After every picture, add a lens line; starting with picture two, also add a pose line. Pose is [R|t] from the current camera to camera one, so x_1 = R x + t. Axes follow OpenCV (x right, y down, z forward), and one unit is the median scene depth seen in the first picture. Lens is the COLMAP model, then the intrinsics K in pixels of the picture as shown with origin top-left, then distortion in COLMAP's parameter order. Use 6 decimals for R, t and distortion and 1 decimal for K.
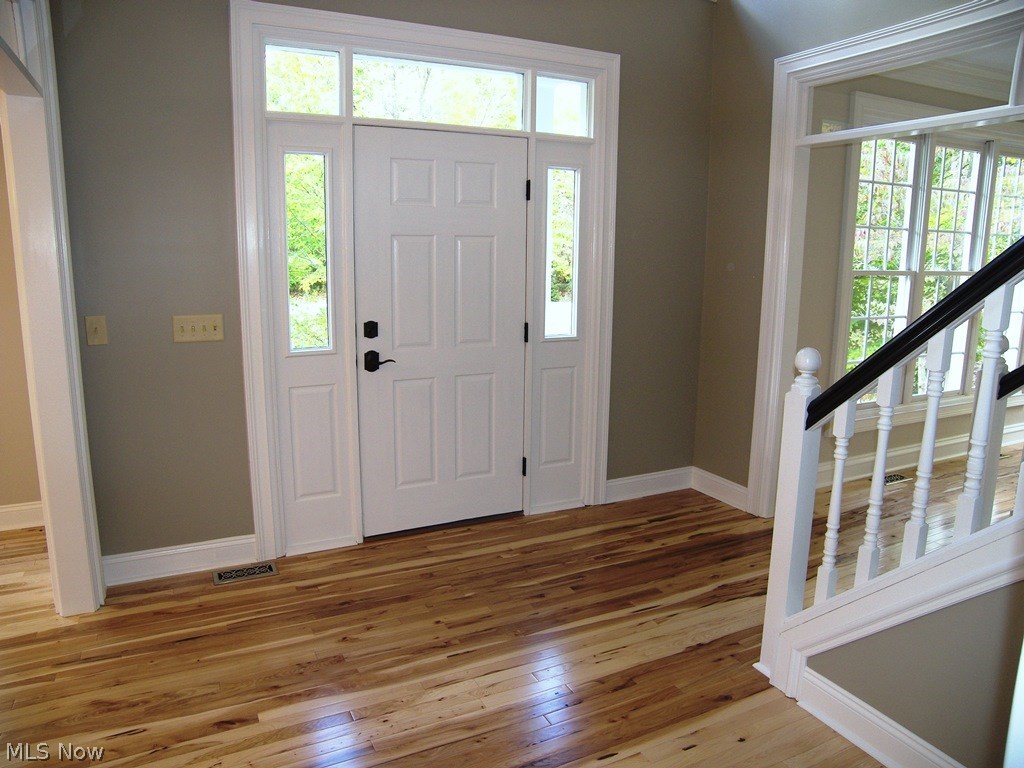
lens RADIAL K [[709.3, 0, 512.0], [0, 709.3, 384.0], [0, 0, 1]] dist [-0.161239, 0.110123]
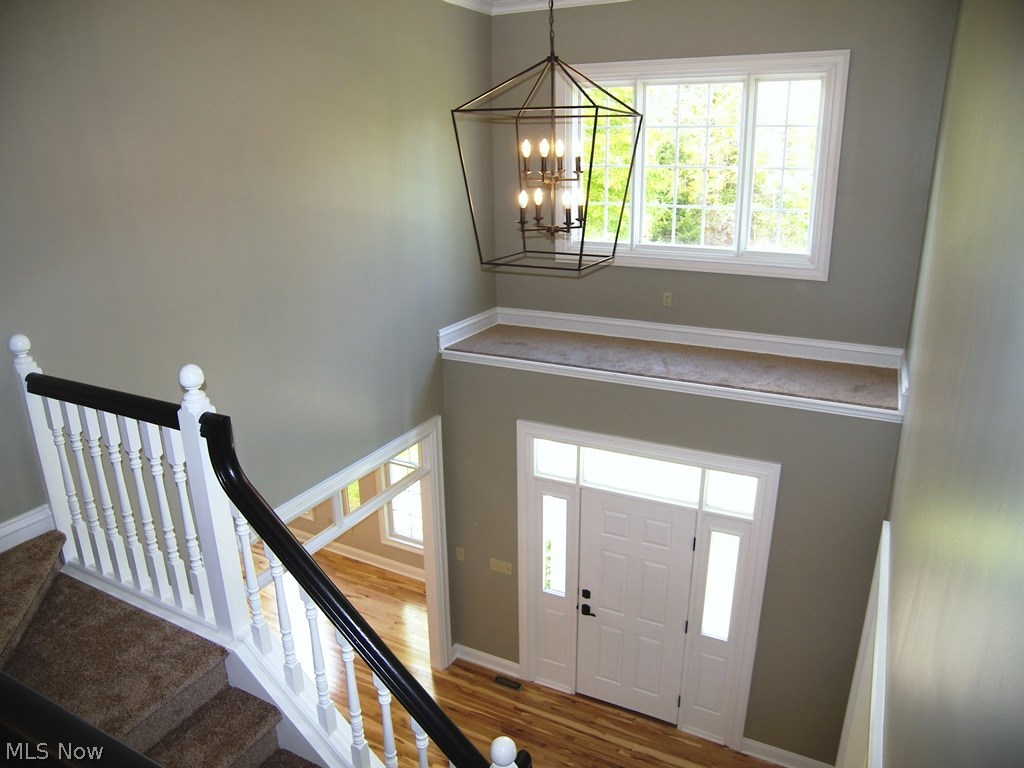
lens RADIAL K [[709.3, 0, 512.0], [0, 709.3, 384.0], [0, 0, 1]] dist [-0.161239, 0.110123]
pose [[0.583443, 0.234010, -0.777710, 0.886275], [-0.132765, 0.972190, 0.192927, -0.871379], [0.801229, -0.009309, 0.598286, -0.143222]]
